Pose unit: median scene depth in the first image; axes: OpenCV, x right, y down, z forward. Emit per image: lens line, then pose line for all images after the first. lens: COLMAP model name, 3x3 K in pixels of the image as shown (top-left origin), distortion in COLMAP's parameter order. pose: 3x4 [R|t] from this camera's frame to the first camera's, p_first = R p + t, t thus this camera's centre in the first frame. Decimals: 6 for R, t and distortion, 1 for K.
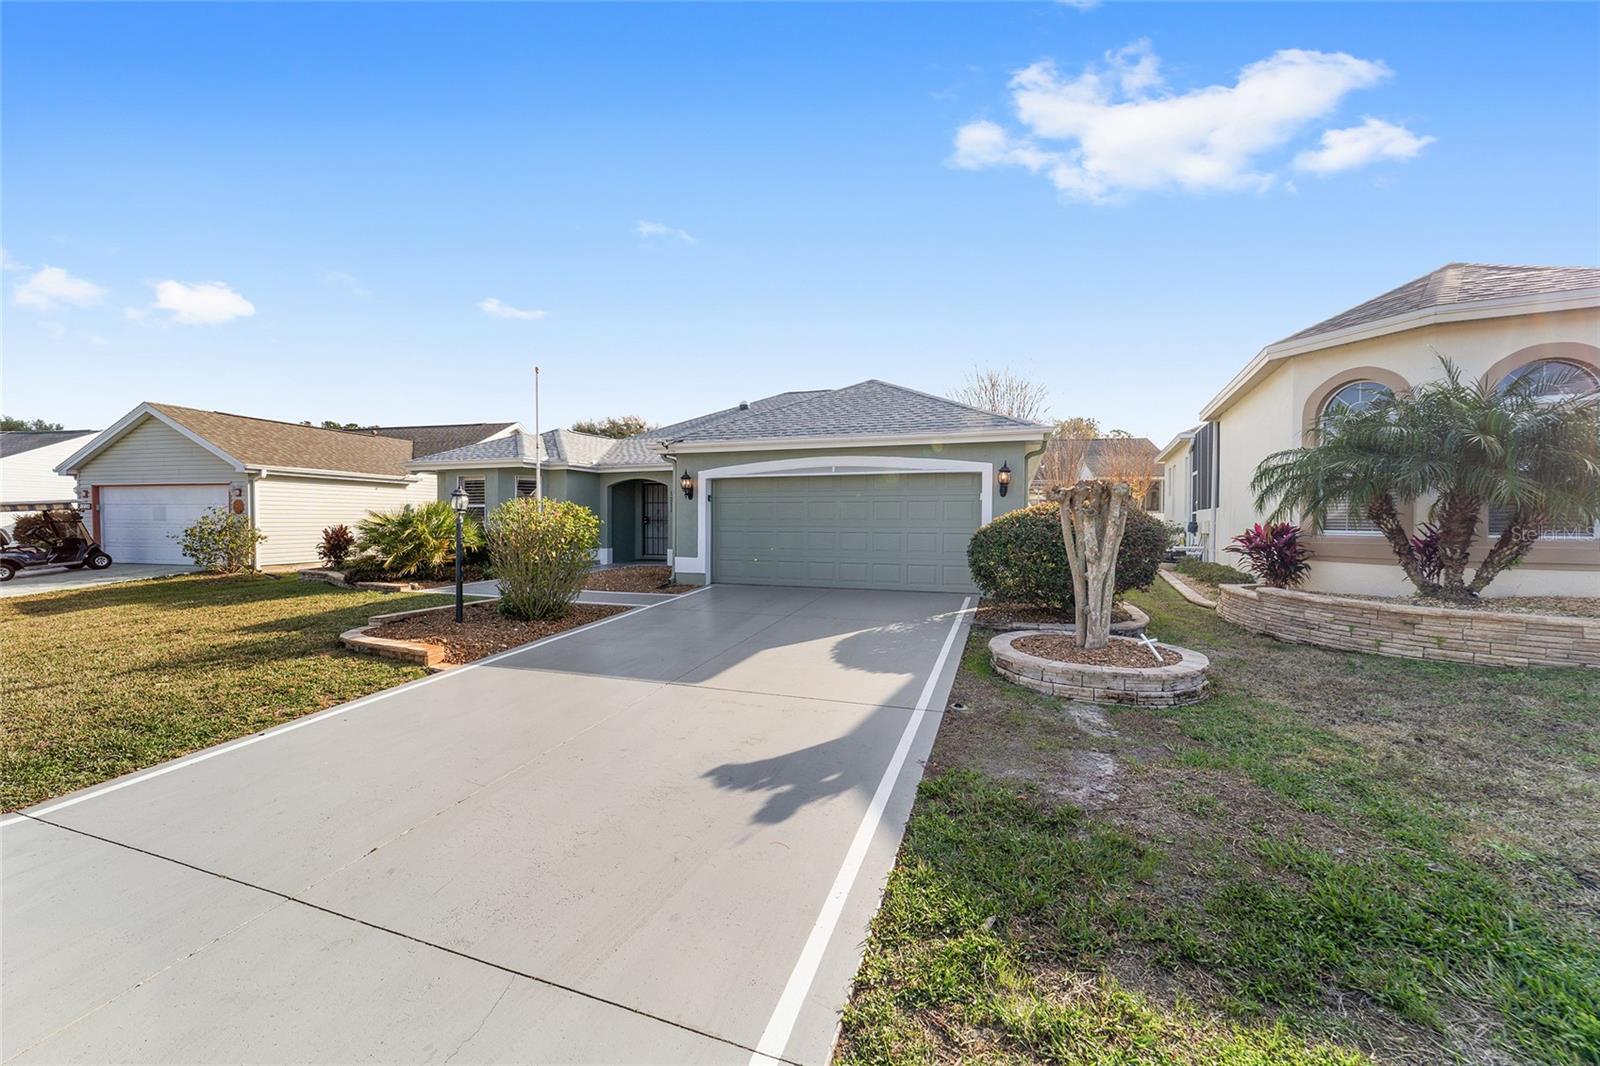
lens RADIAL K [[609.5, 0, 792.3], [0, 609.5, 519.6], [0, 0, 1]] dist [-0.008437, 0.003450]
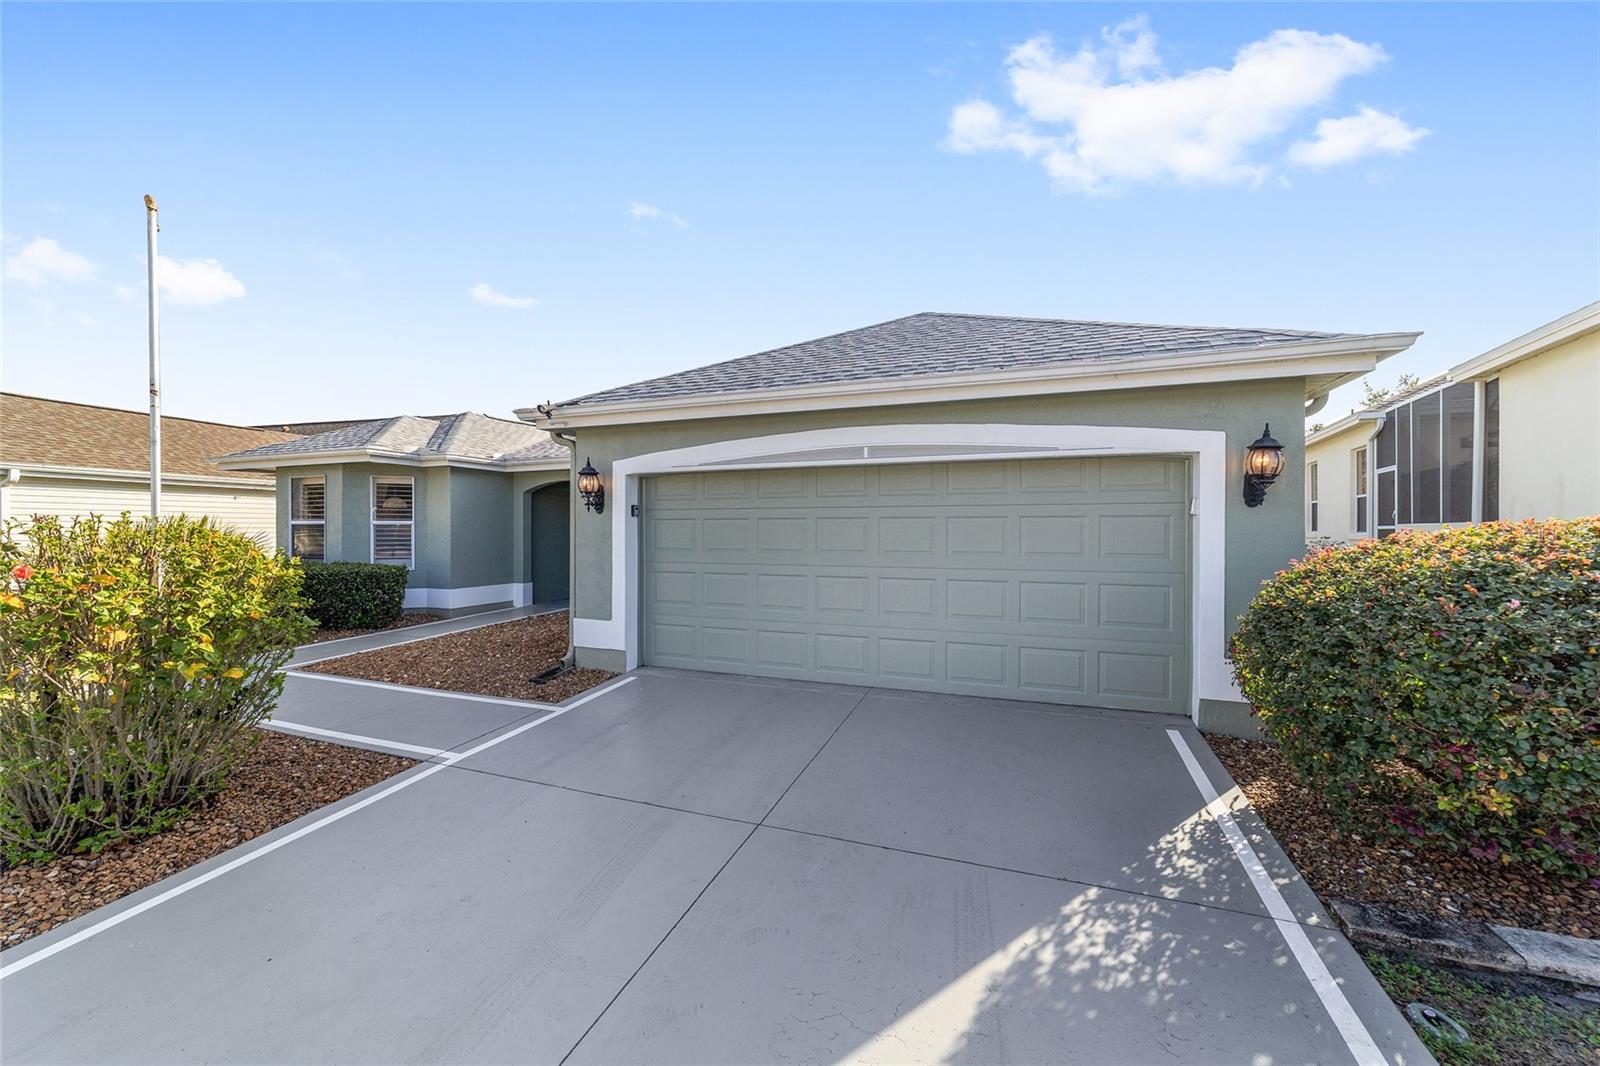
lens RADIAL K [[609.5, 0, 799.4], [0, 609.5, 531.8], [0, 0, 1]] dist [-0.008437, 0.003450]
pose [[0.999874, -0.002662, -0.015677, 0.019037], [0.002750, 0.999981, 0.005535, -0.018846], [0.015662, -0.005577, 0.999862, 0.457532]]
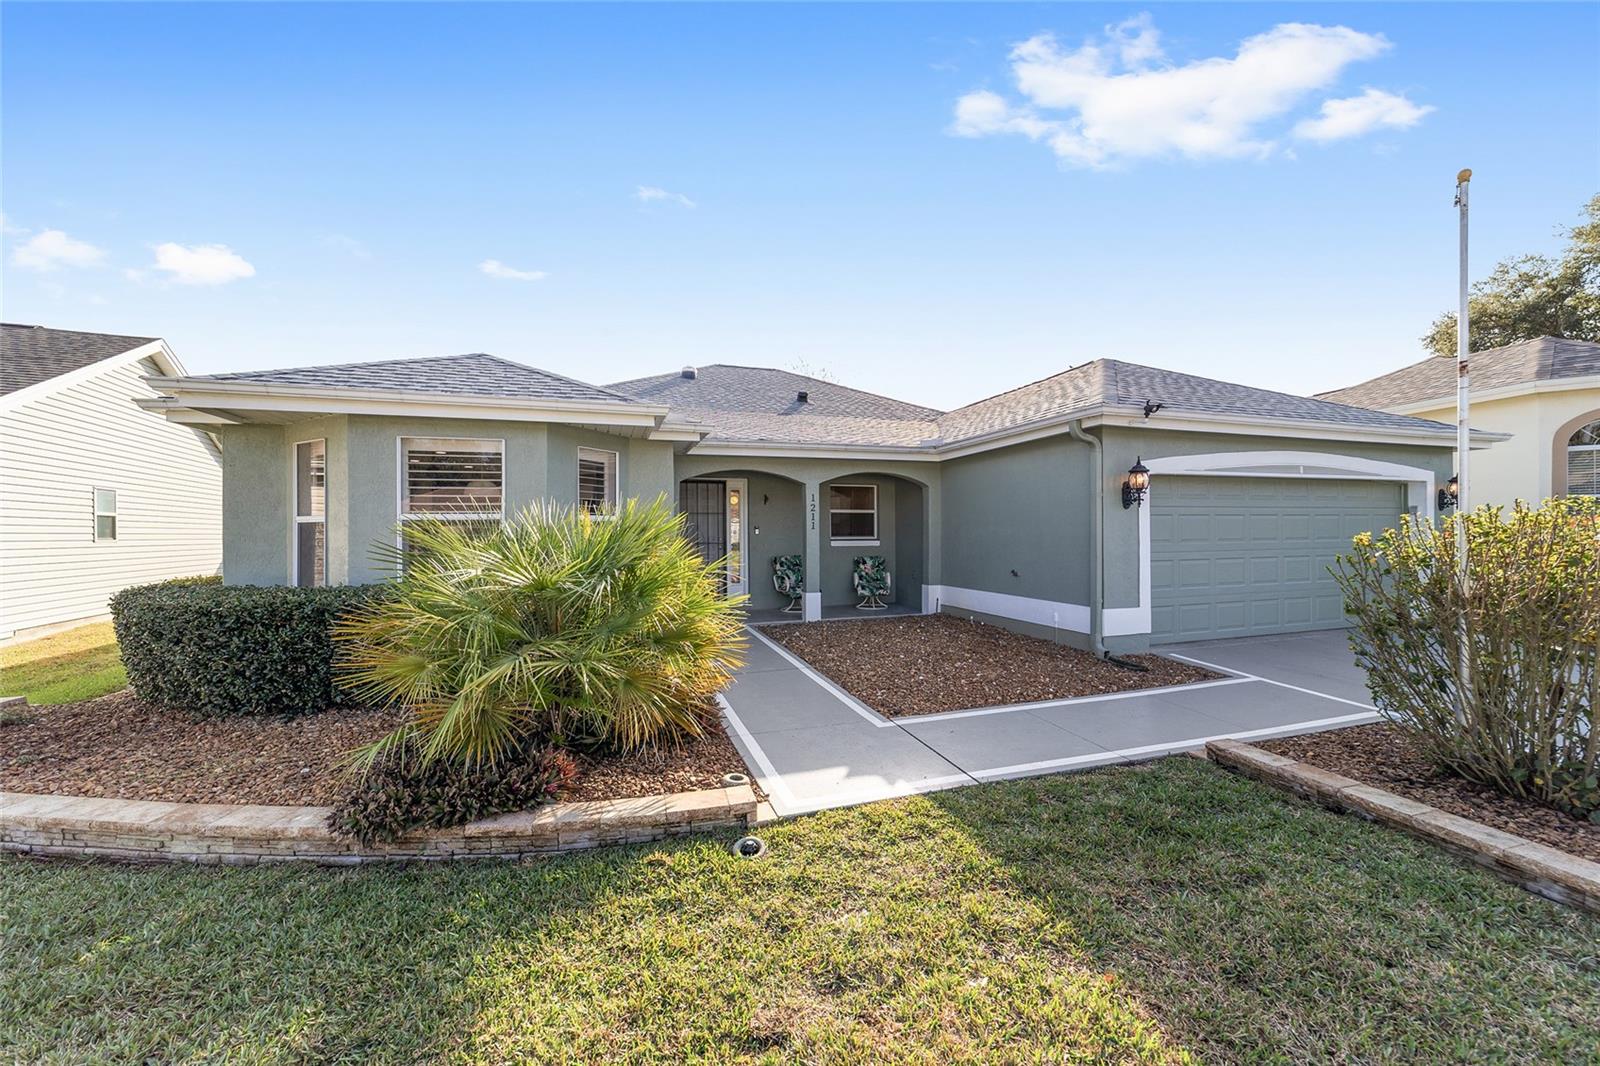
lens RADIAL K [[609.5, 0, 795.7], [0, 609.5, 533.8], [0, 0, 1]] dist [-0.008437, 0.003450]
pose [[0.787520, -0.012317, 0.616166, -0.768958], [0.010286, 0.999924, 0.006842, -0.016074], [-0.616203, 0.000950, 0.787587, 0.730805]]
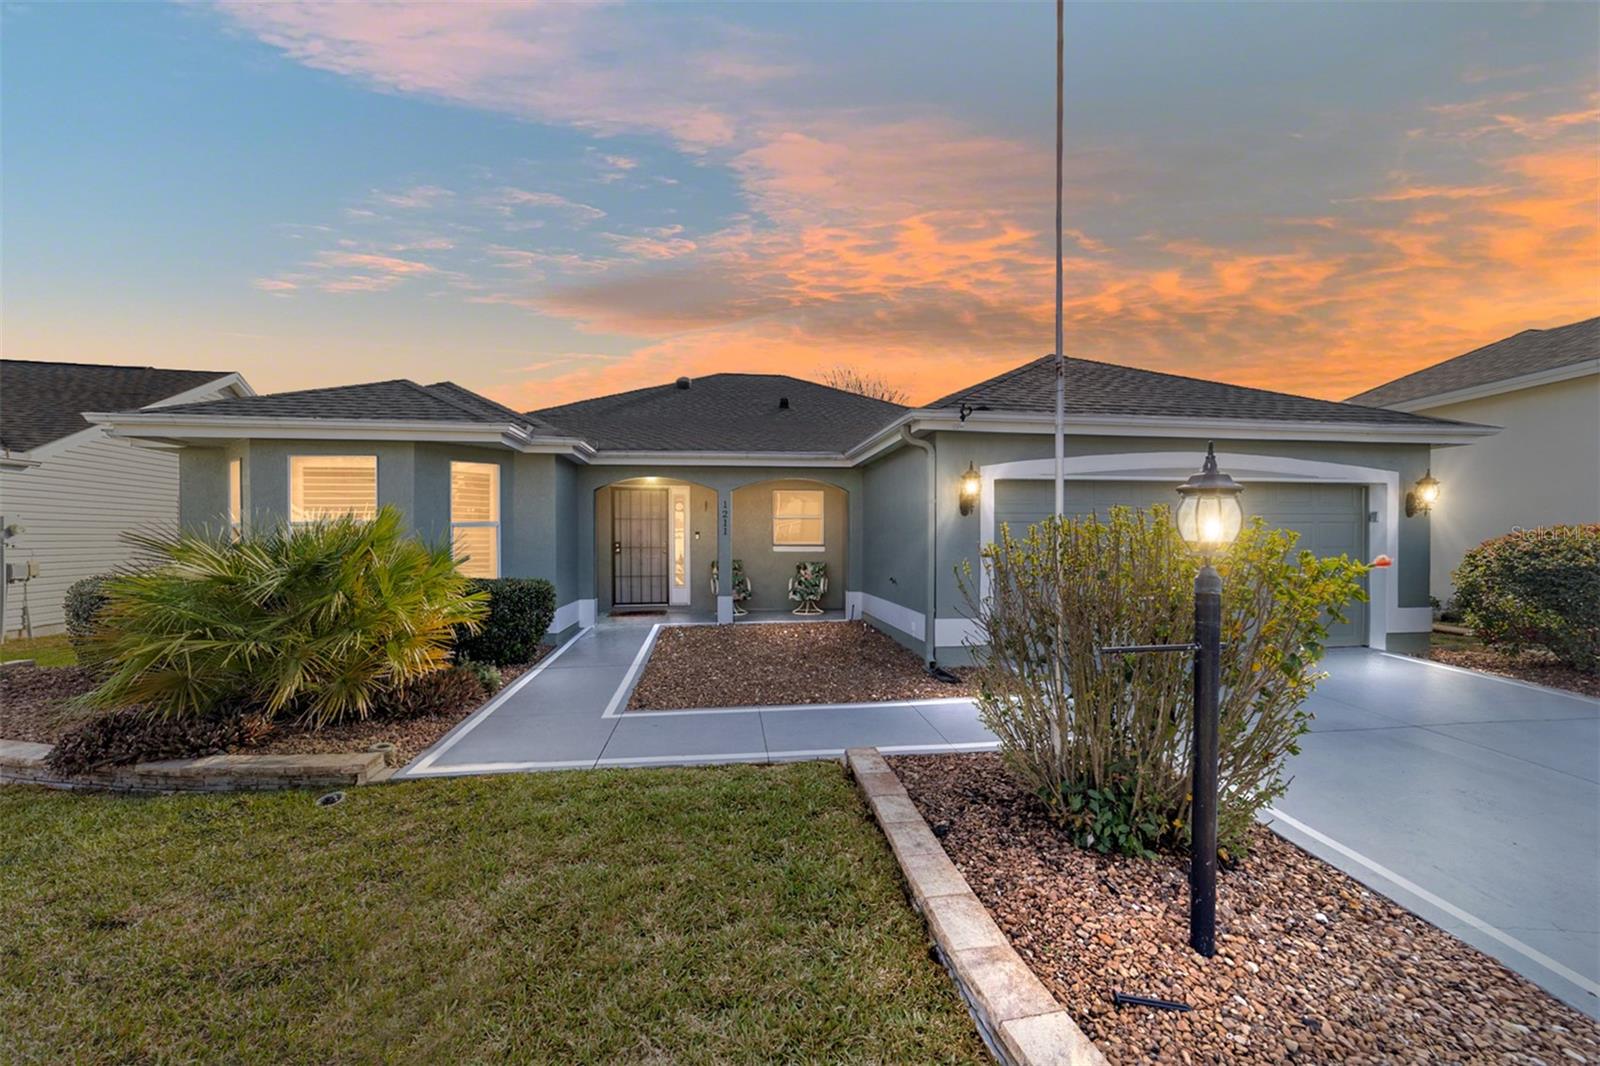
lens RADIAL K [[609.5, 0, 794.1], [0, 609.5, 557.0], [0, 0, 1]] dist [-0.008437, 0.003450]
pose [[0.883985, -0.020790, 0.467052, -0.565747], [0.004334, 0.999332, 0.036280, -0.015934], [-0.467495, -0.030047, 0.883485, 0.570595]]
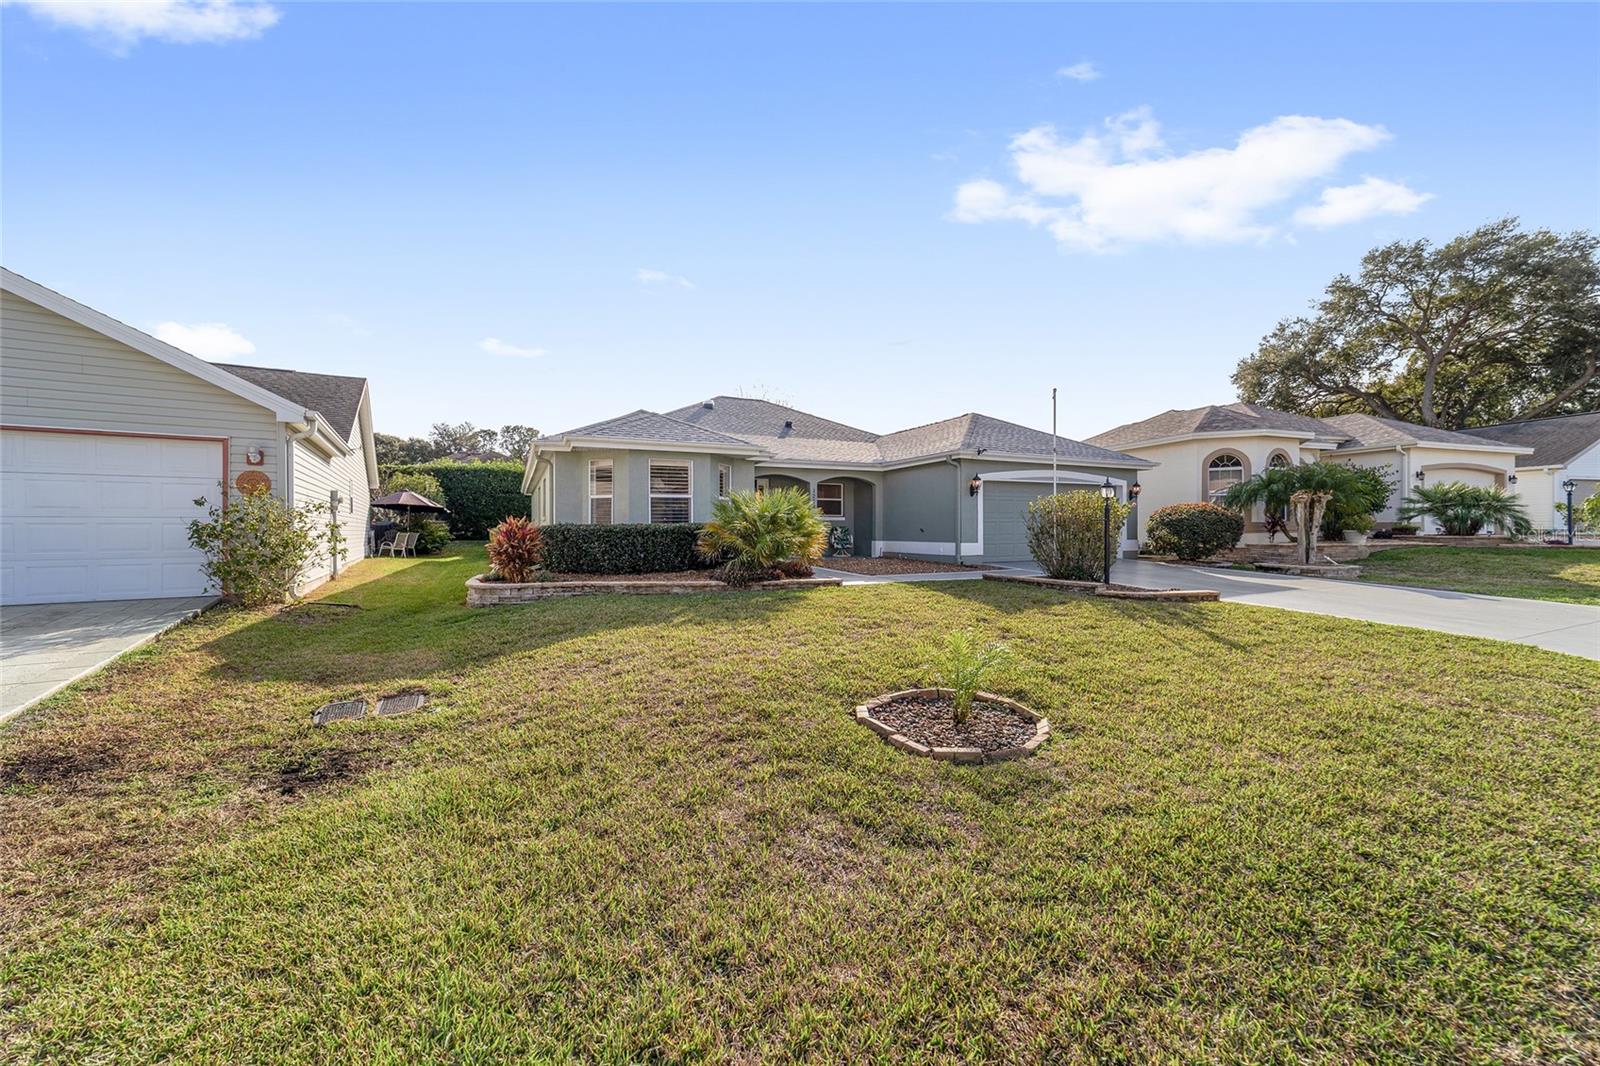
lens RADIAL K [[609.5, 0, 791.9], [0, 609.5, 532.6], [0, 0, 1]] dist [-0.008437, 0.003450]
pose [[0.706664, -0.011264, 0.707459, -1.301229], [0.005681, 0.999931, 0.010246, 0.025712], [-0.707526, -0.003222, 0.706680, 0.375688]]
